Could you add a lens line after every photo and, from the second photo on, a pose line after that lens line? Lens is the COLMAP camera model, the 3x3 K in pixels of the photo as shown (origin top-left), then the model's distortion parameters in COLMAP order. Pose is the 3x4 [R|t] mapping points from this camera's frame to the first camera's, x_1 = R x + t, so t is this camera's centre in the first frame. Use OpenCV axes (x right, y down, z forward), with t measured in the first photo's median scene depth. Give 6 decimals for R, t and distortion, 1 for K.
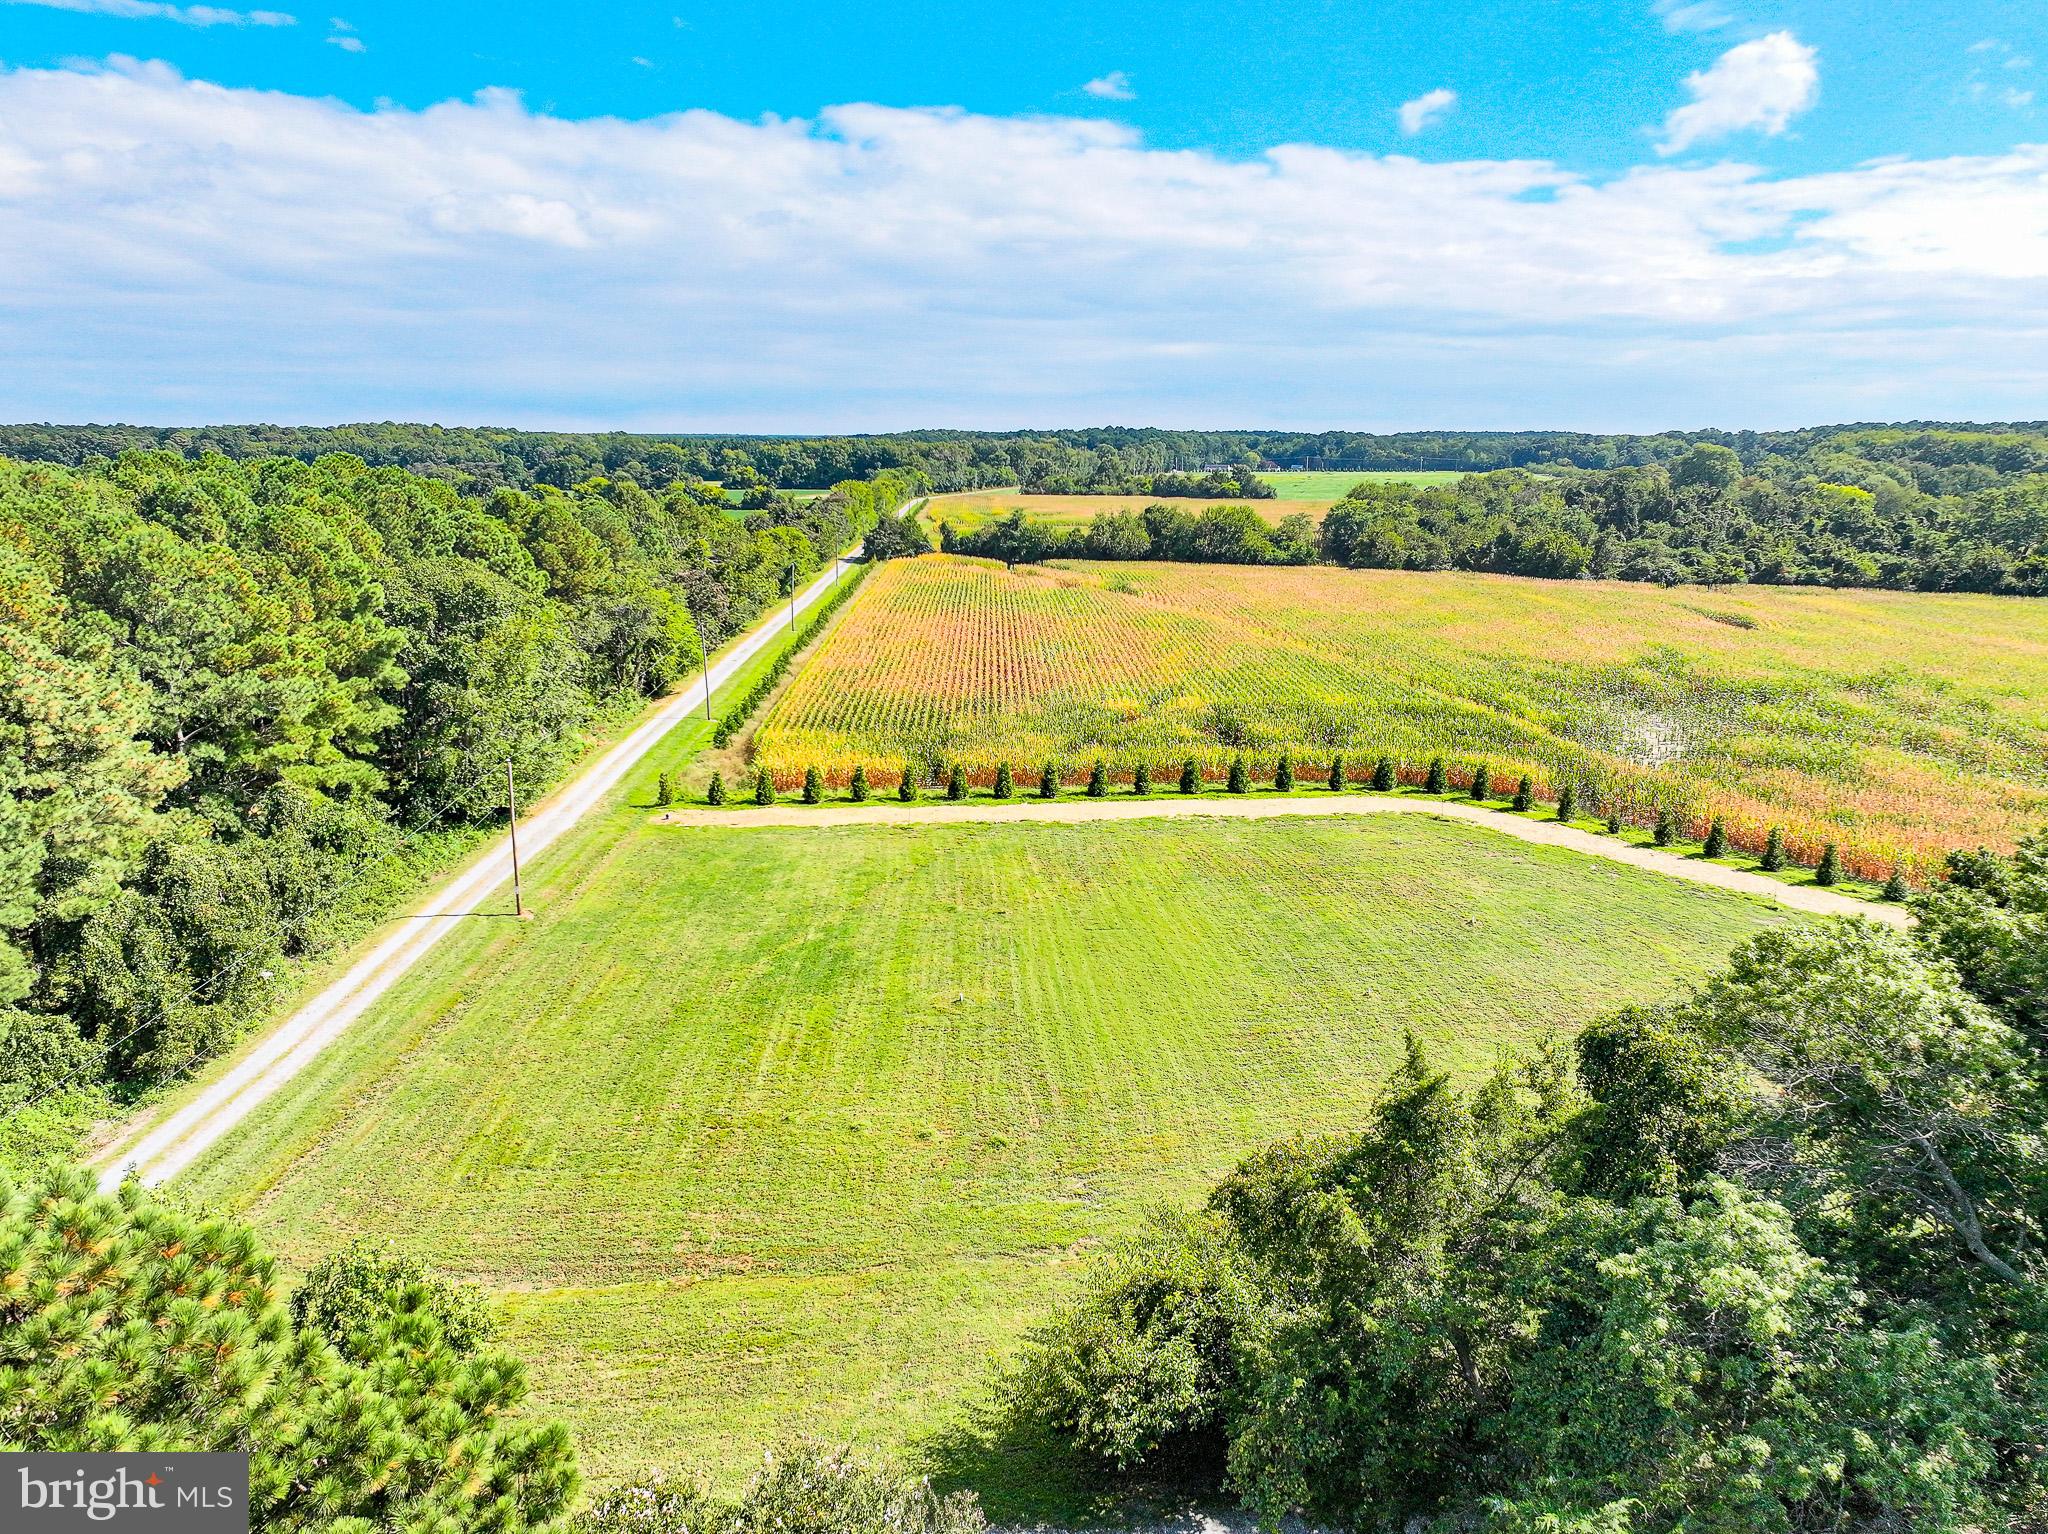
lens RADIAL K [[1379.2, 0, 1024.0], [0, 1379.2, 767.0], [0, 0, 1]] dist [-0.002826, -0.000920]
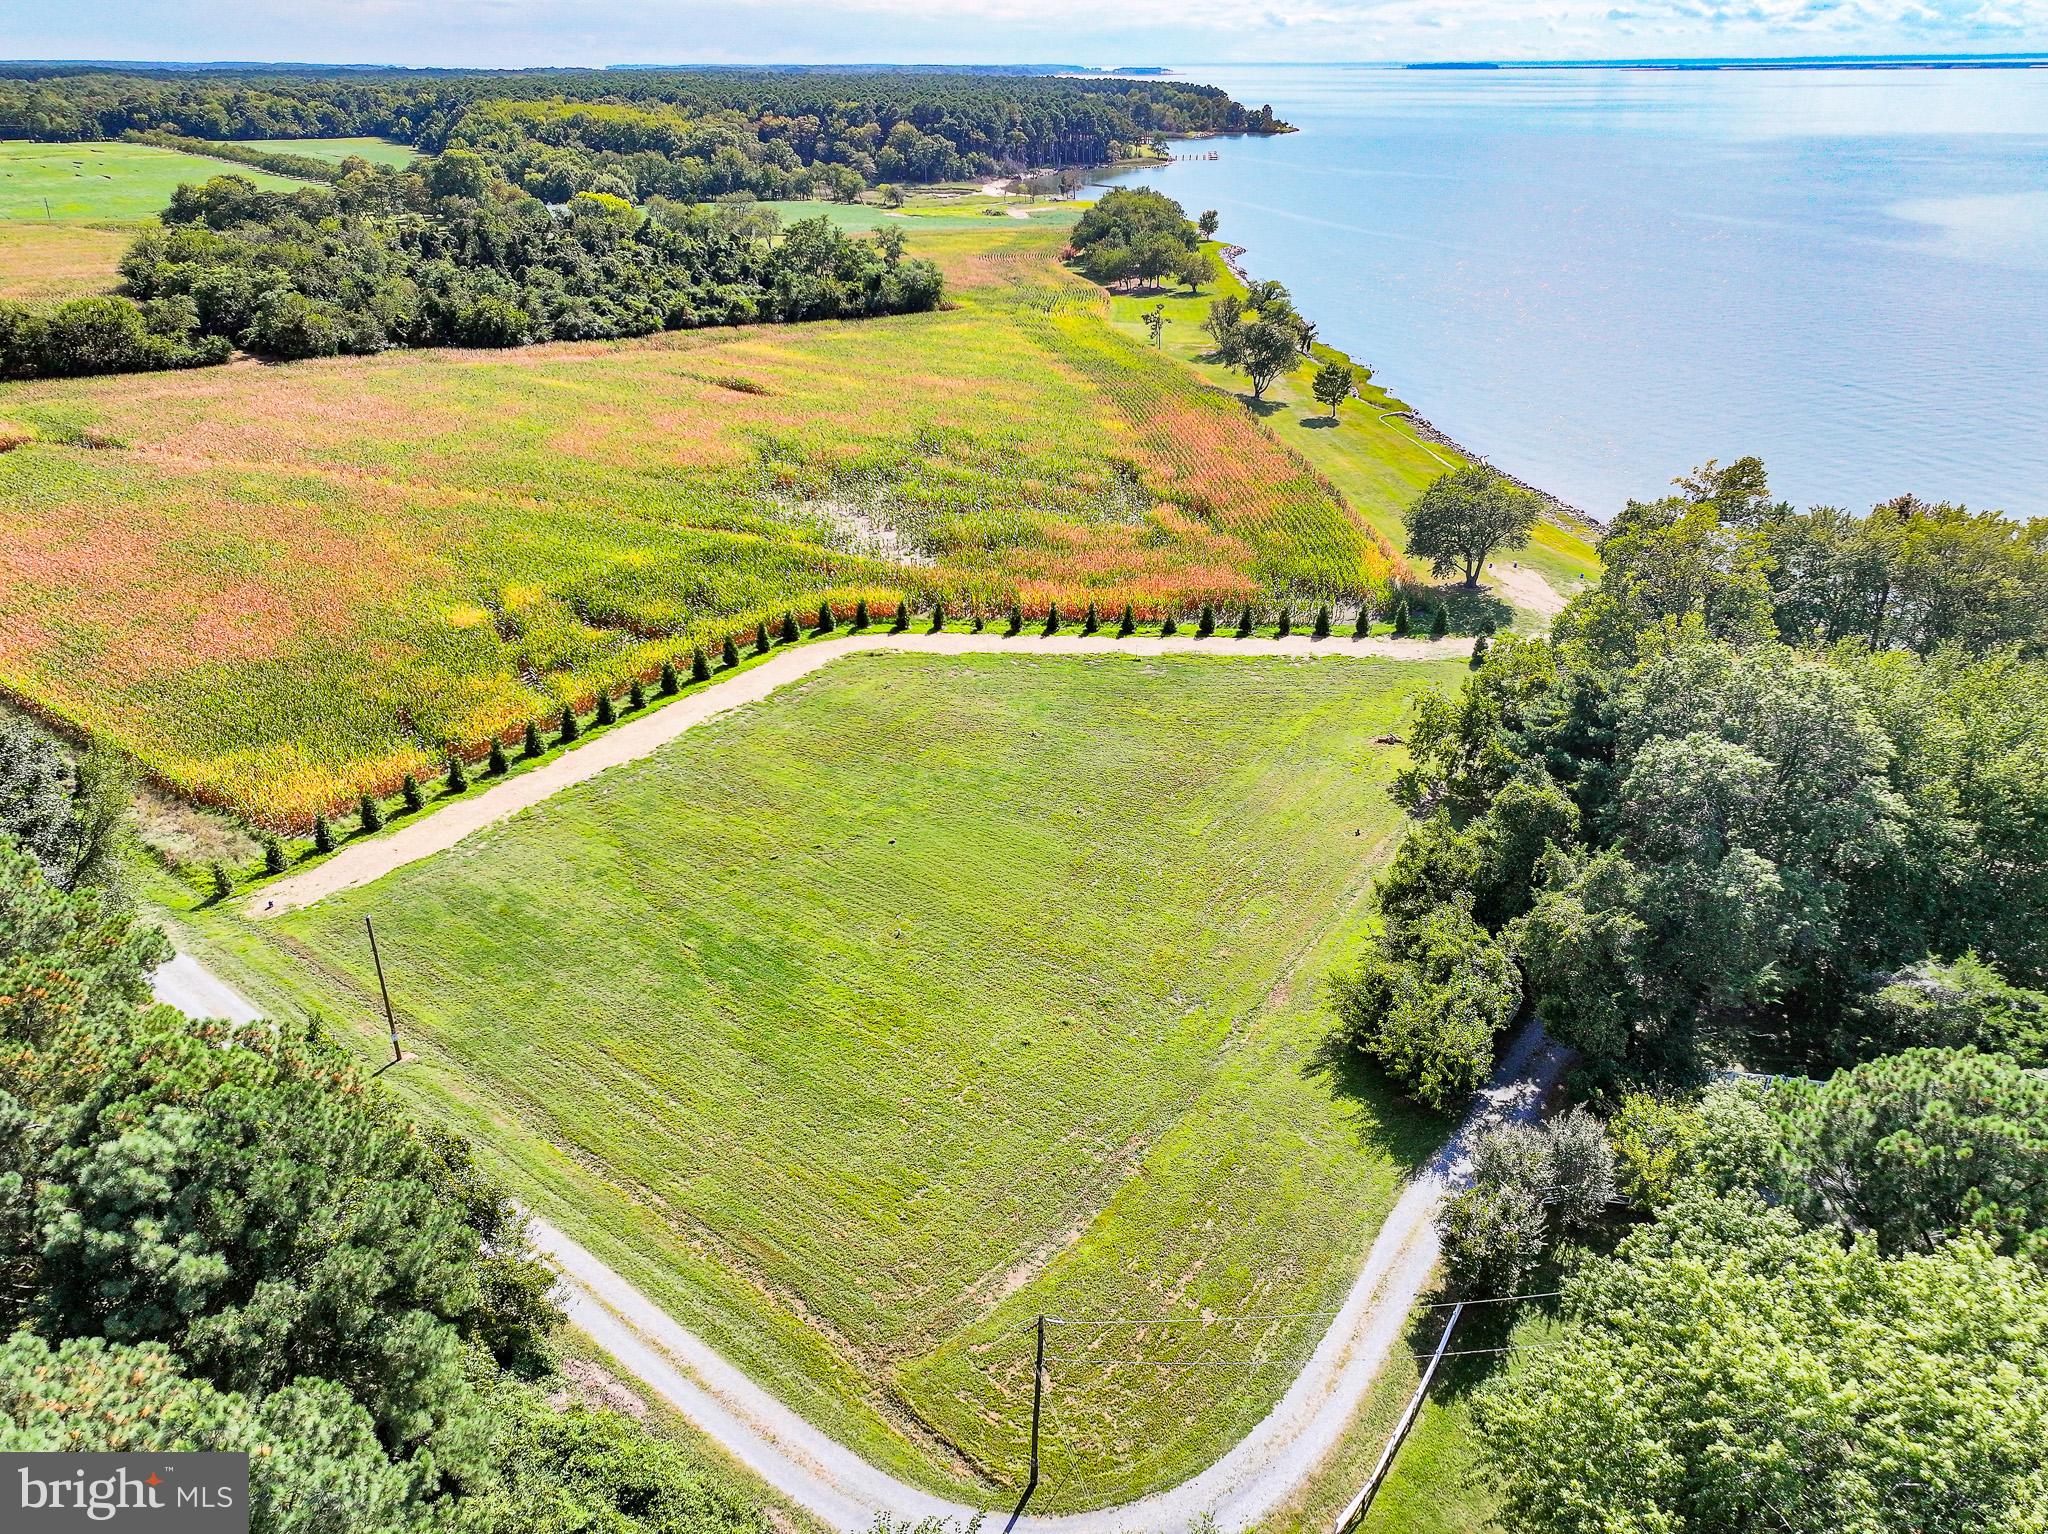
lens RADIAL K [[1409.8, 0, 1024.0], [0, 1409.8, 767.0], [0, 0, 1]] dist [-0.007044, 0.034123]
pose [[0.625185, -0.339804, 0.702622, -0.462334], [0.180130, 0.938763, 0.293730, -0.184653], [-0.759406, -0.057072, 0.648109, 0.052550]]
